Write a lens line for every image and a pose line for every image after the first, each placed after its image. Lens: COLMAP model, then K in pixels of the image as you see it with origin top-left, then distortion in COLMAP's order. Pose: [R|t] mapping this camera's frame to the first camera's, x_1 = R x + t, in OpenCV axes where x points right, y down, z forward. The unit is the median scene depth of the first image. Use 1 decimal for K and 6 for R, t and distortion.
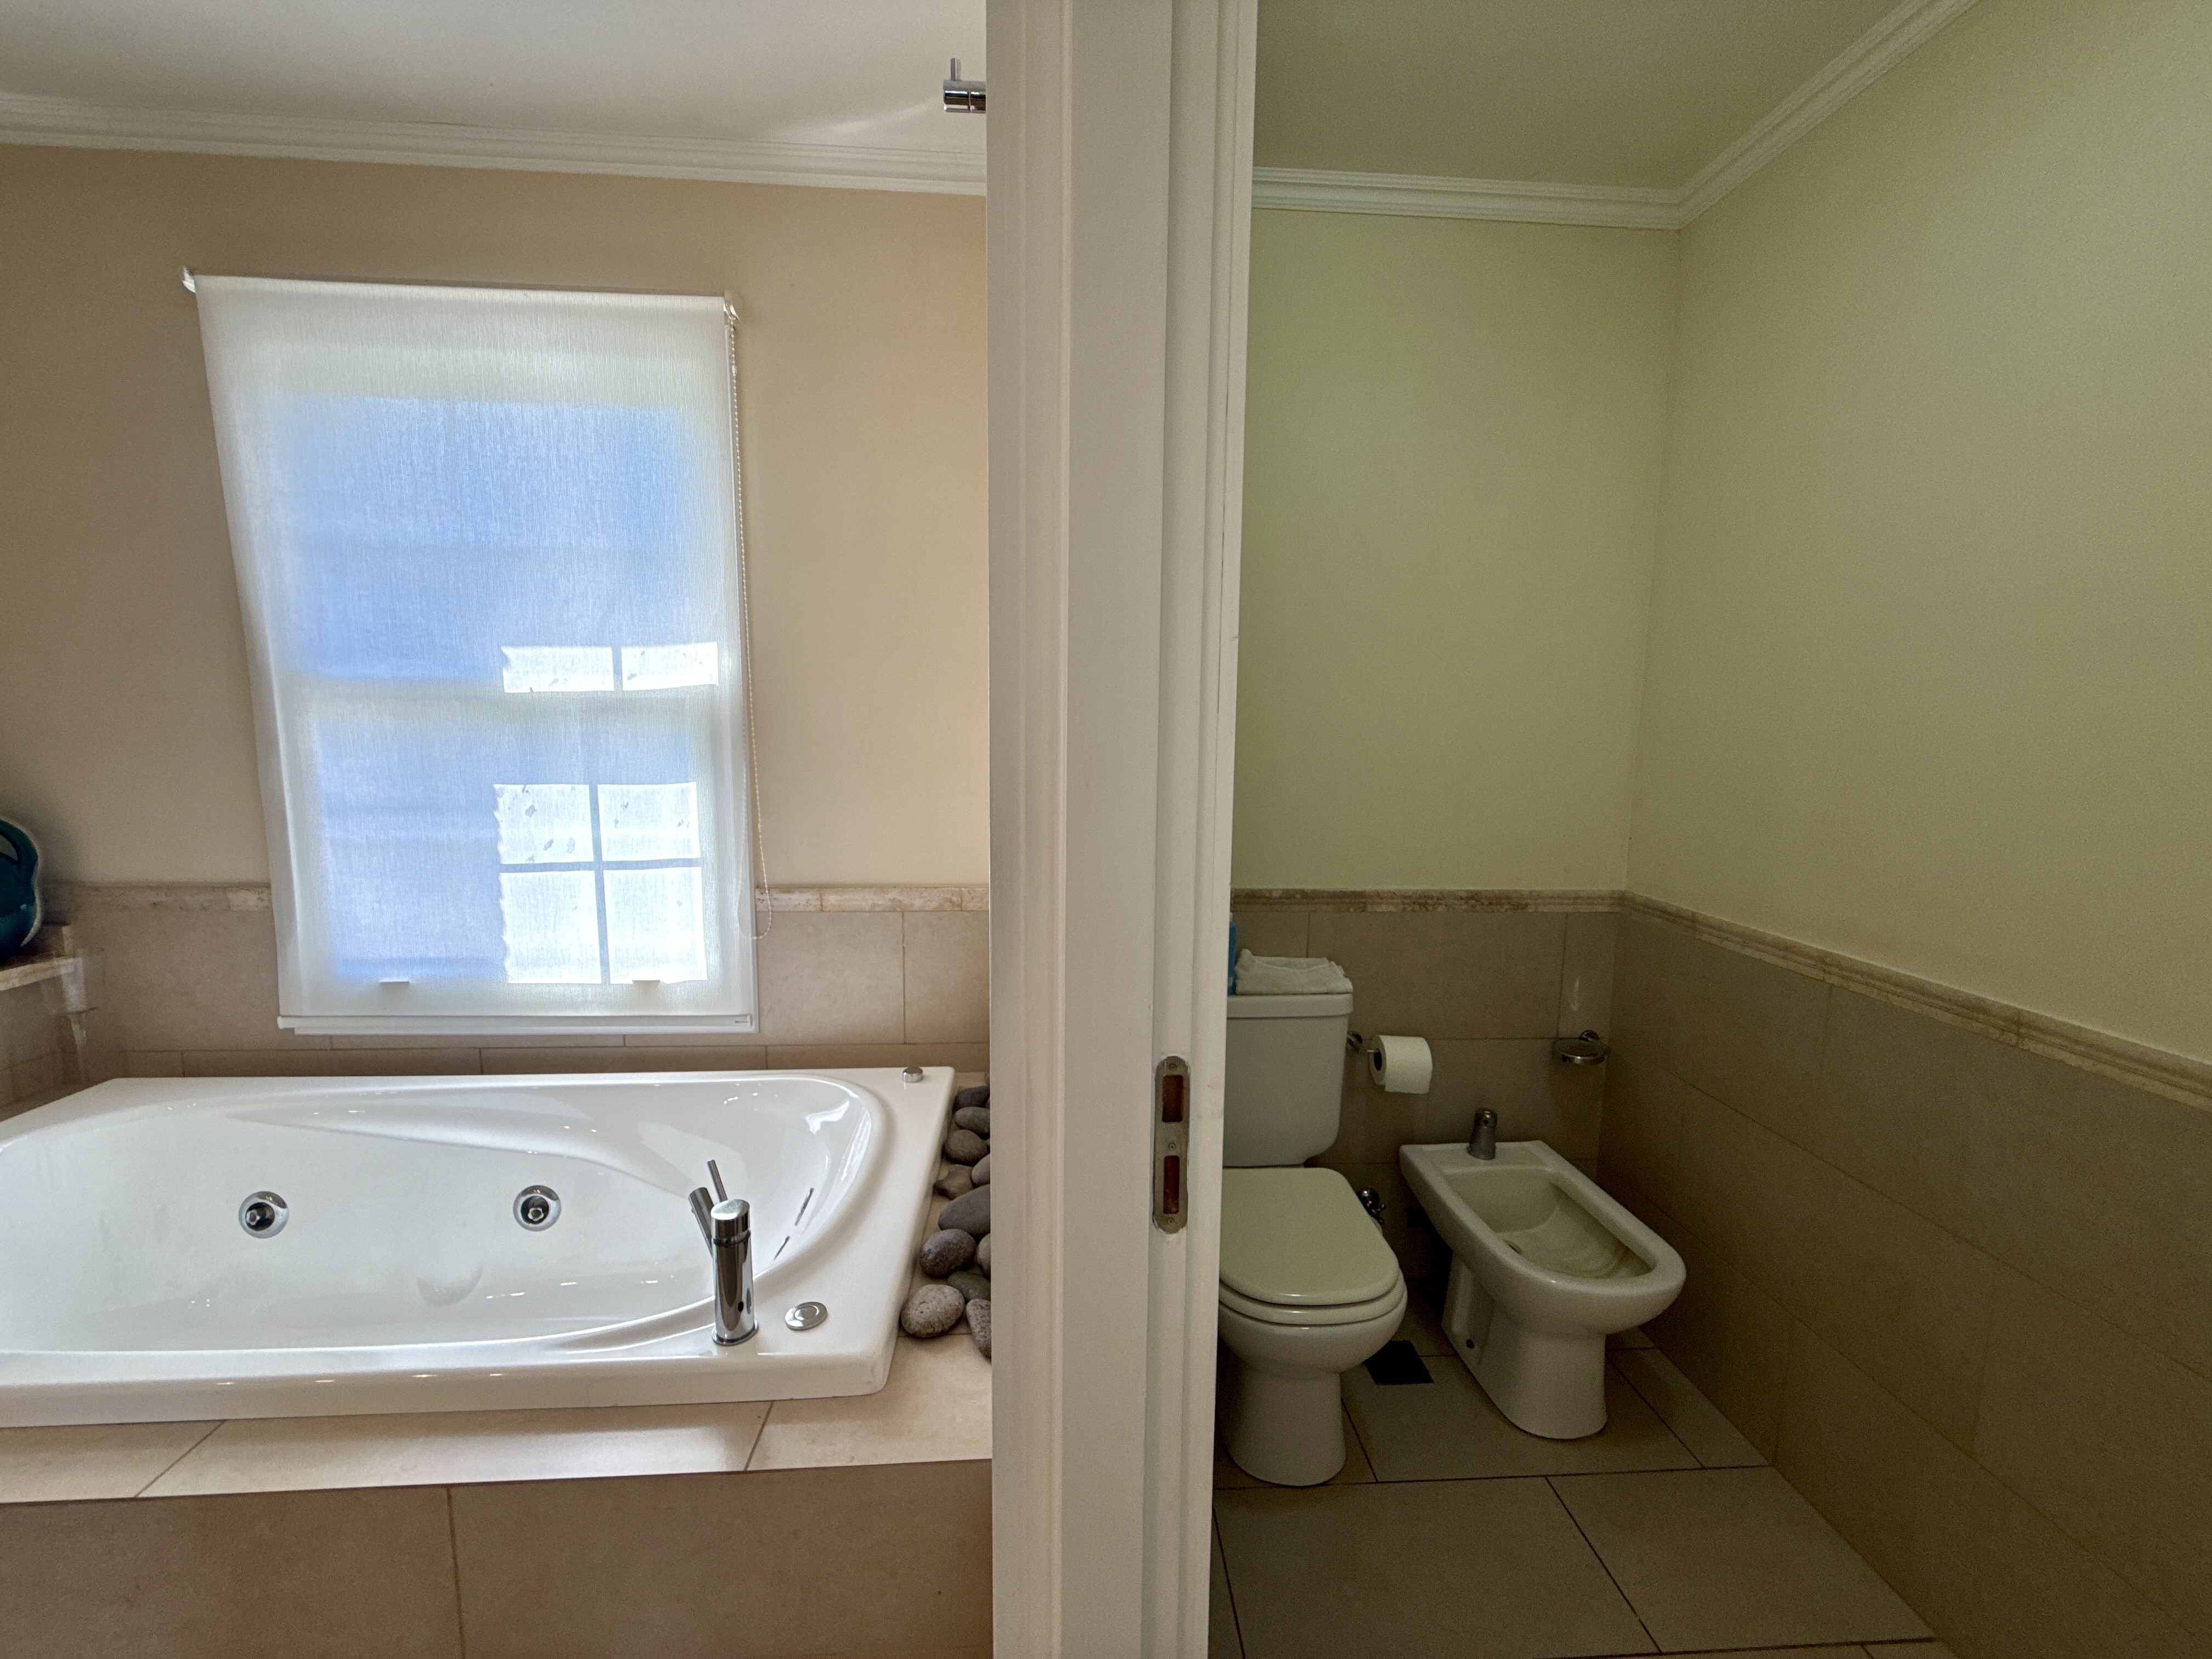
lens RADIAL K [[882.3, 0, 1099.0], [0, 882.3, 828.4], [0, 0, 1]] dist [0.001799, -0.000060]
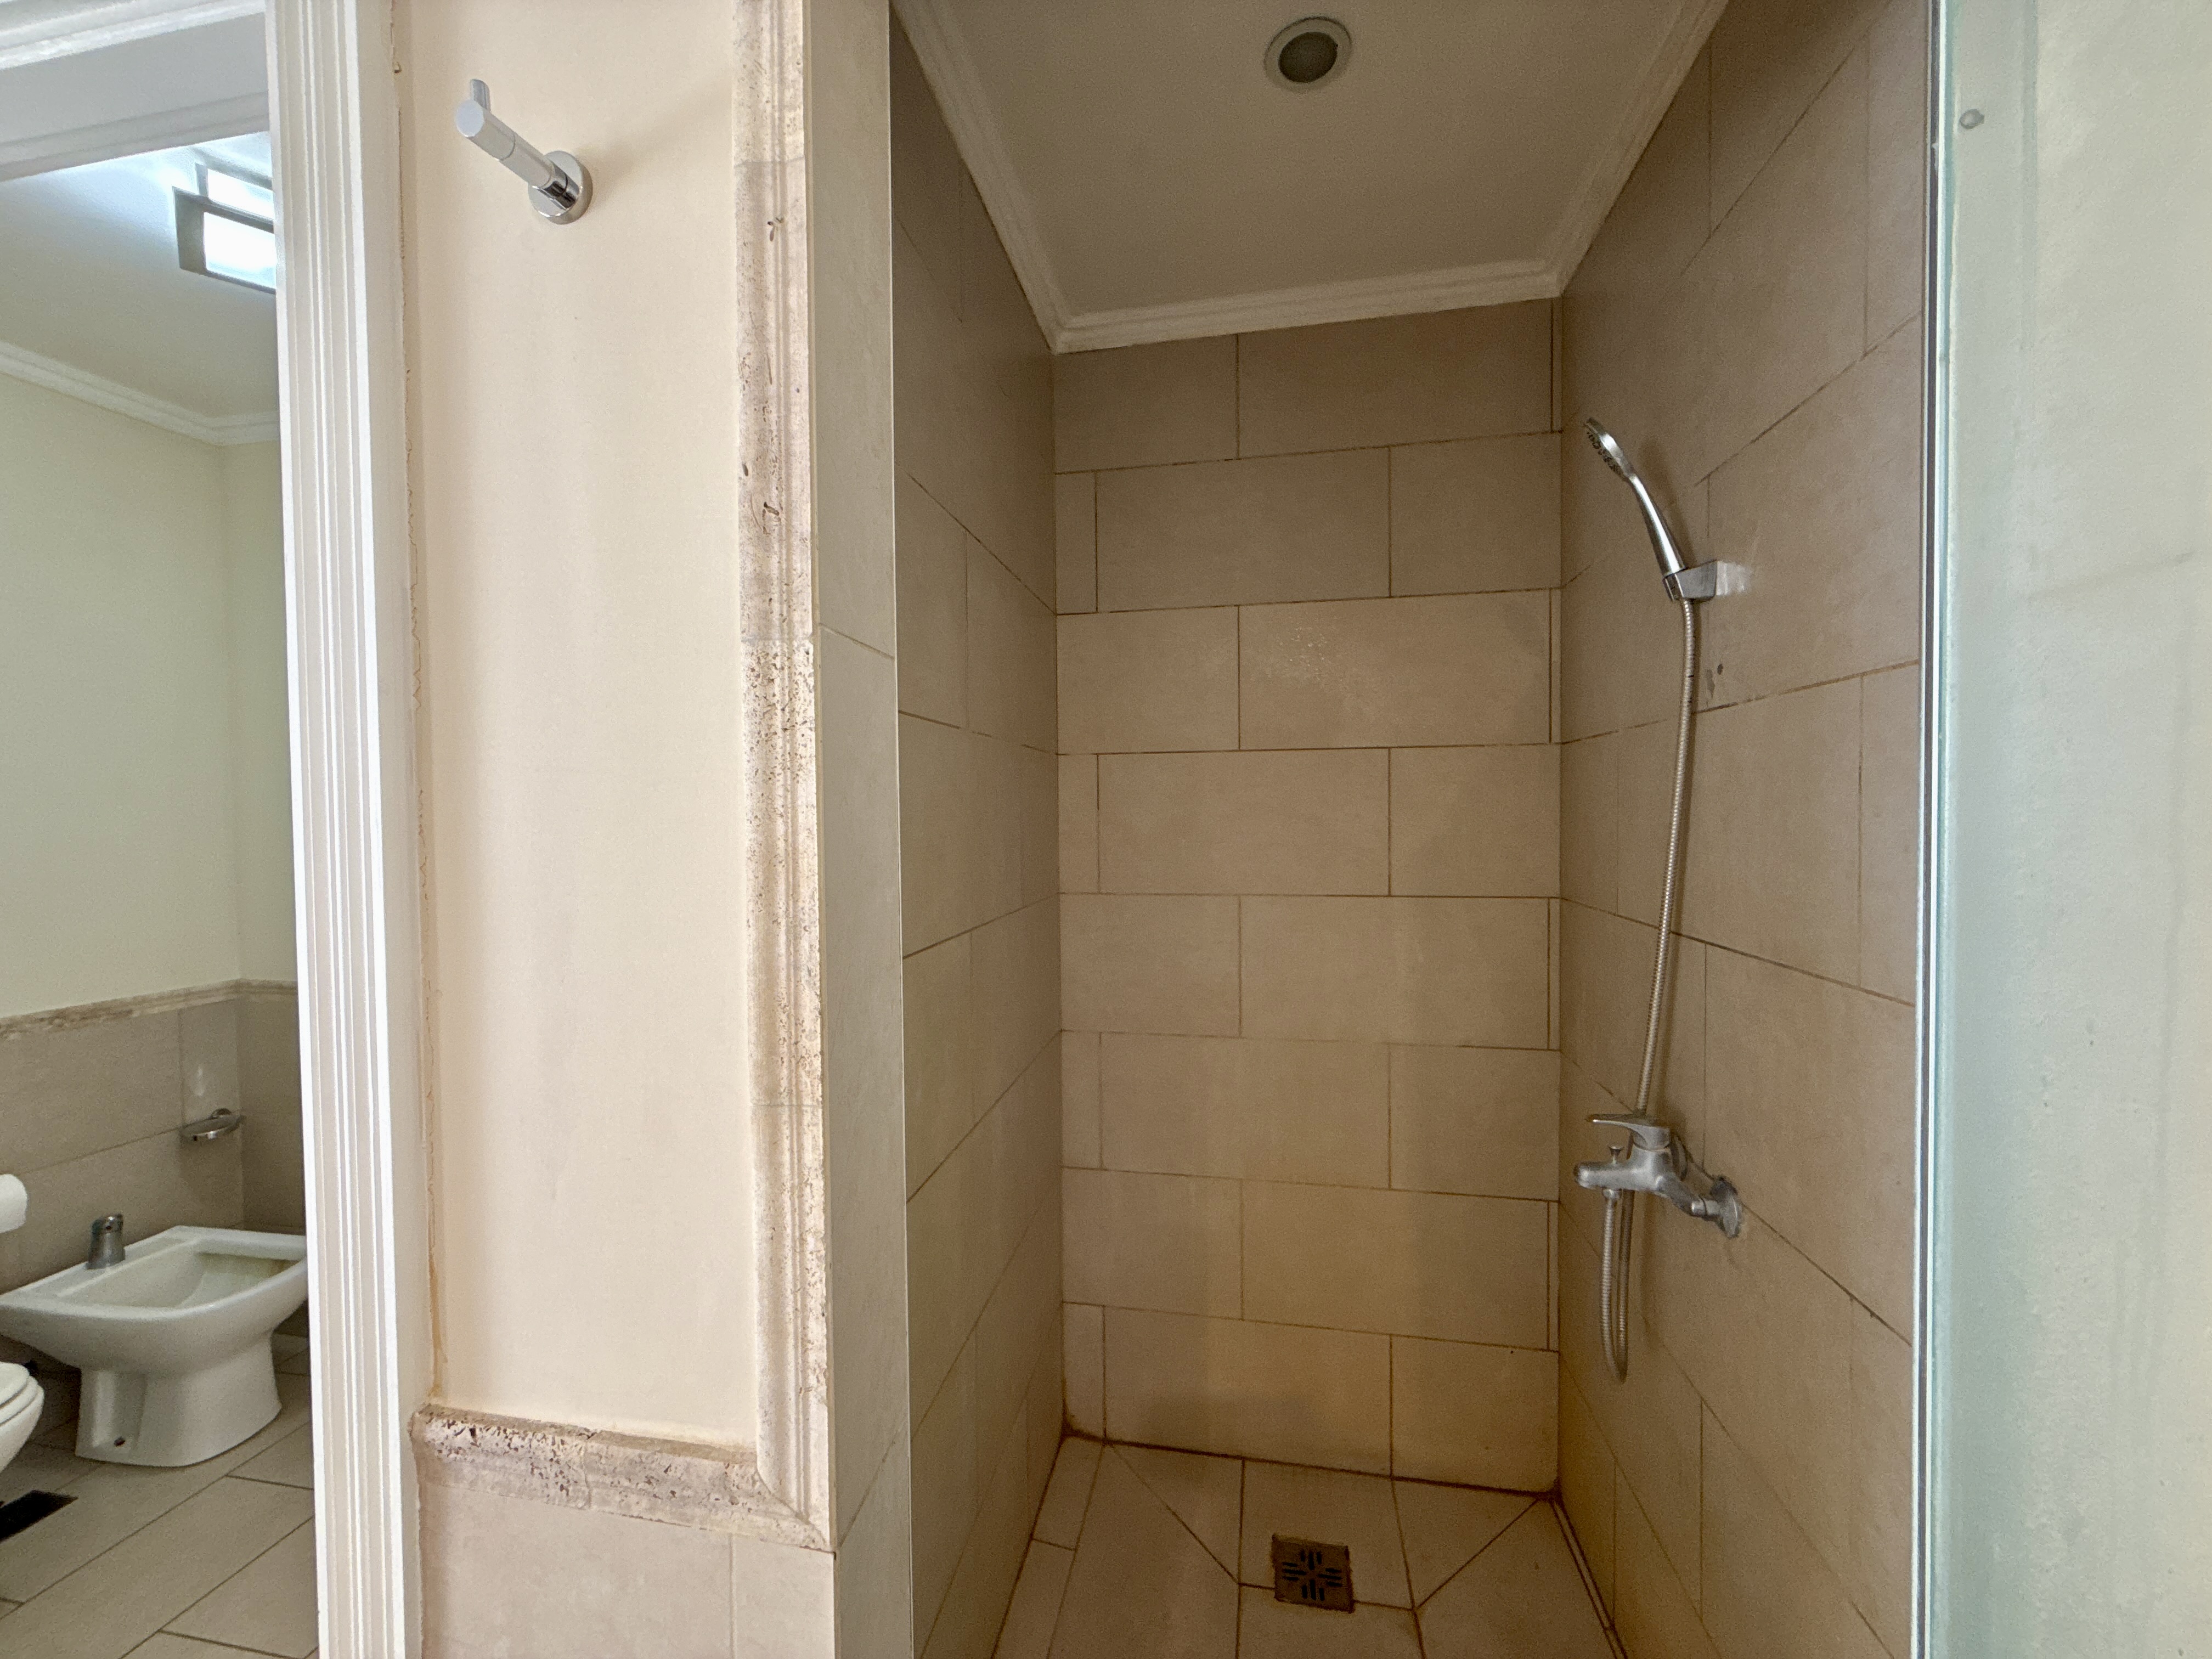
lens RADIAL K [[882.3, 0, 1092.7], [0, 882.3, 835.0], [0, 0, 1]] dist [0.001799, -0.000060]
pose [[0.261738, -0.044199, 0.964126, -0.261884], [0.130995, 0.991334, 0.009885, 0.021095], [-0.956208, 0.123708, 0.265259, -0.475314]]
